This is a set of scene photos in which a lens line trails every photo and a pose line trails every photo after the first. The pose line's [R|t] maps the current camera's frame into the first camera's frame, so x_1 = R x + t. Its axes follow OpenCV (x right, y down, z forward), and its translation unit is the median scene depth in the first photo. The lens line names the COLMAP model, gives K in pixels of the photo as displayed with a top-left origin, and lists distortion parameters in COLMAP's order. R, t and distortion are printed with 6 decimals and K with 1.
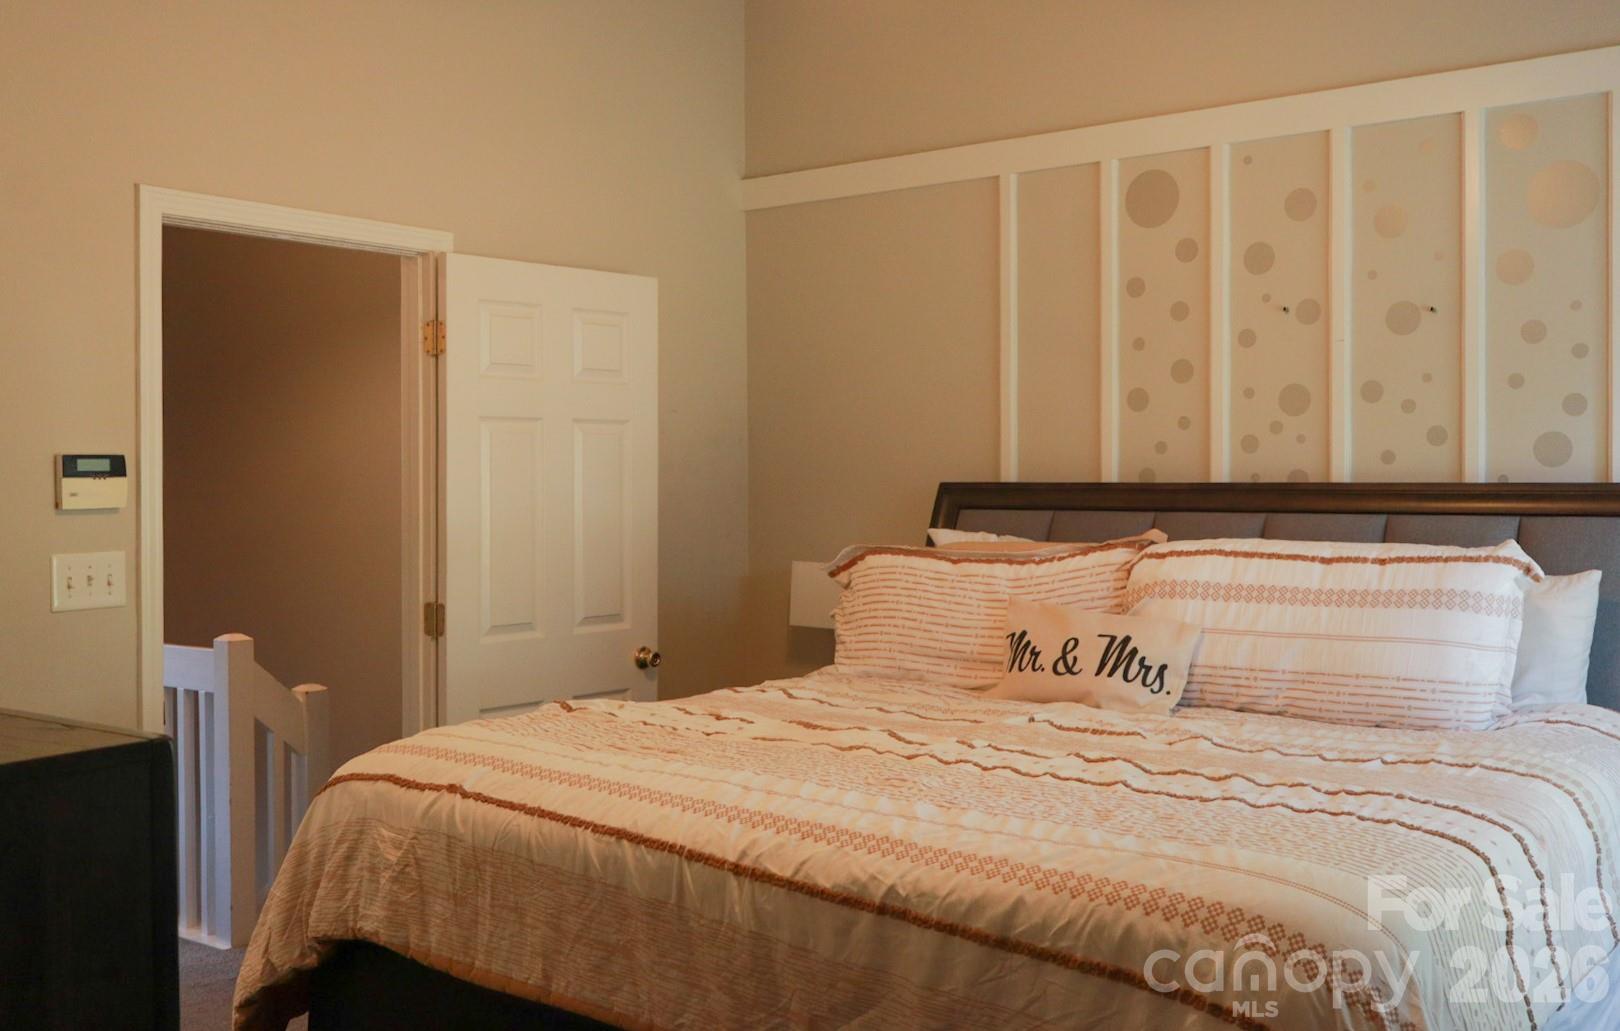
lens RADIAL K [[1515.6, 0, 810.7], [0, 1515.6, 515.1], [0, 0, 1]] dist [0.016199, 0.000000]
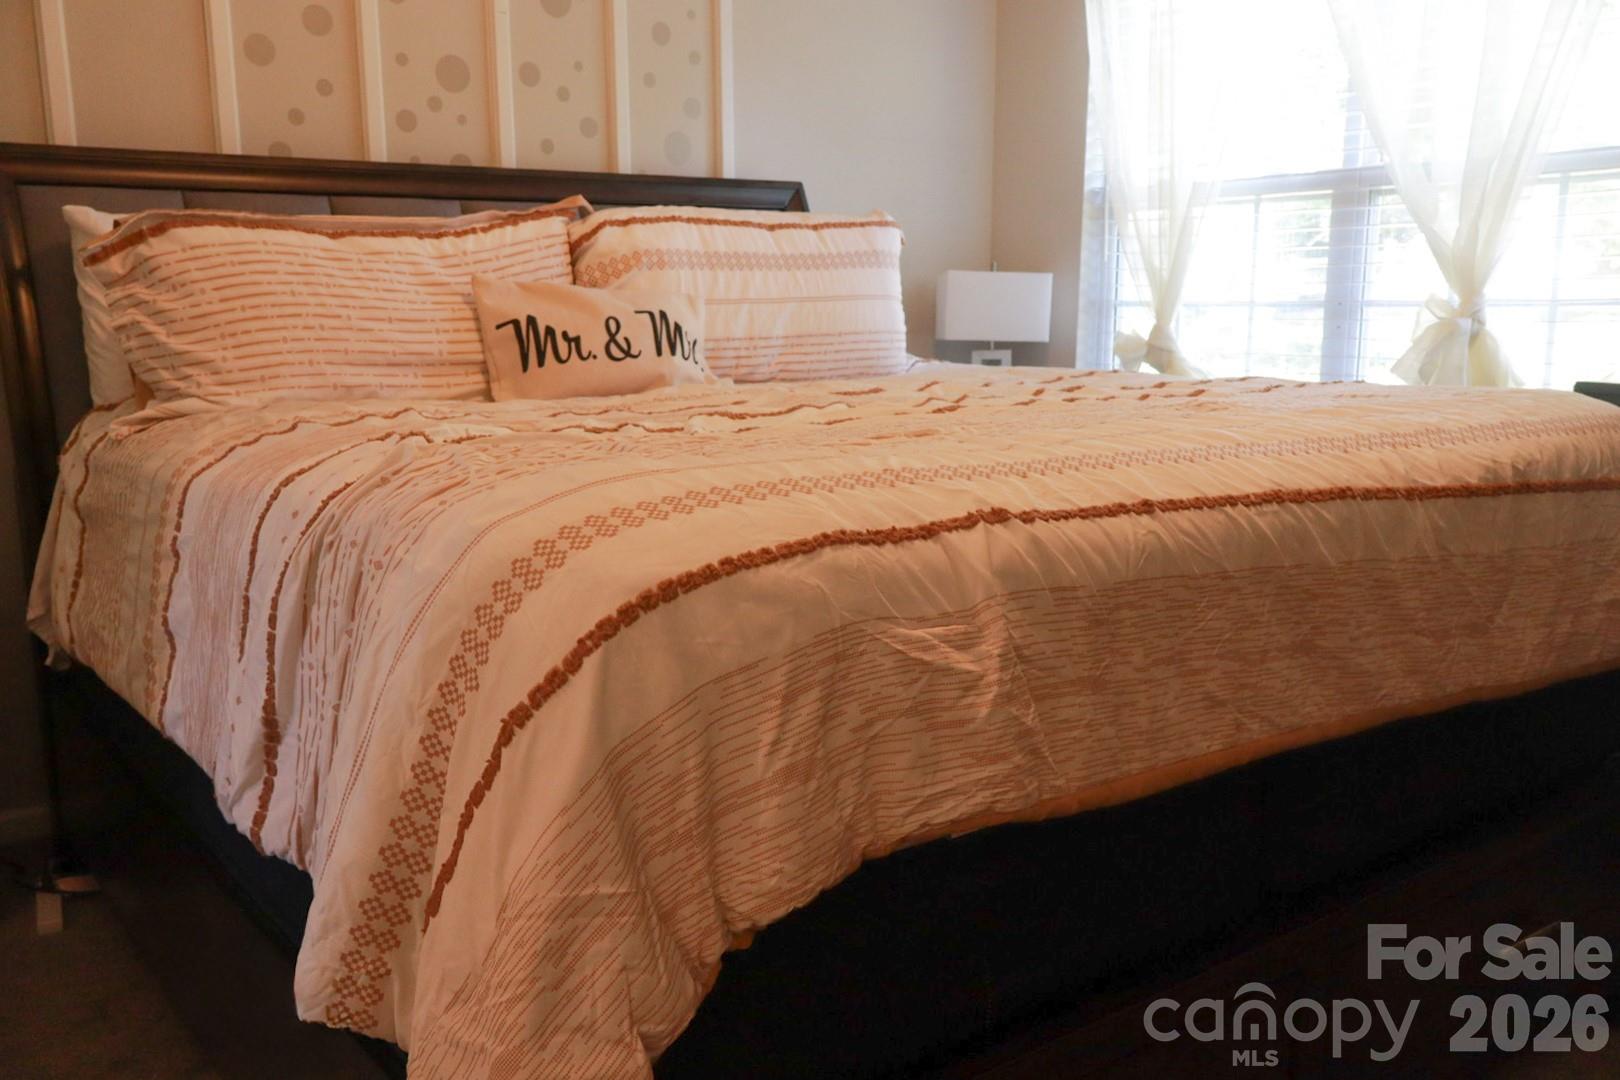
lens RADIAL K [[1375.6, 0, 810.5], [0, 1375.6, 539.6], [0, 0, 1]] dist [0.005422, 0.004713]
pose [[0.316889, -0.175058, 0.932167, -0.515229], [0.025641, 0.984041, 0.176083, 0.070117], [-0.948116, -0.031897, 0.316321, 0.641914]]
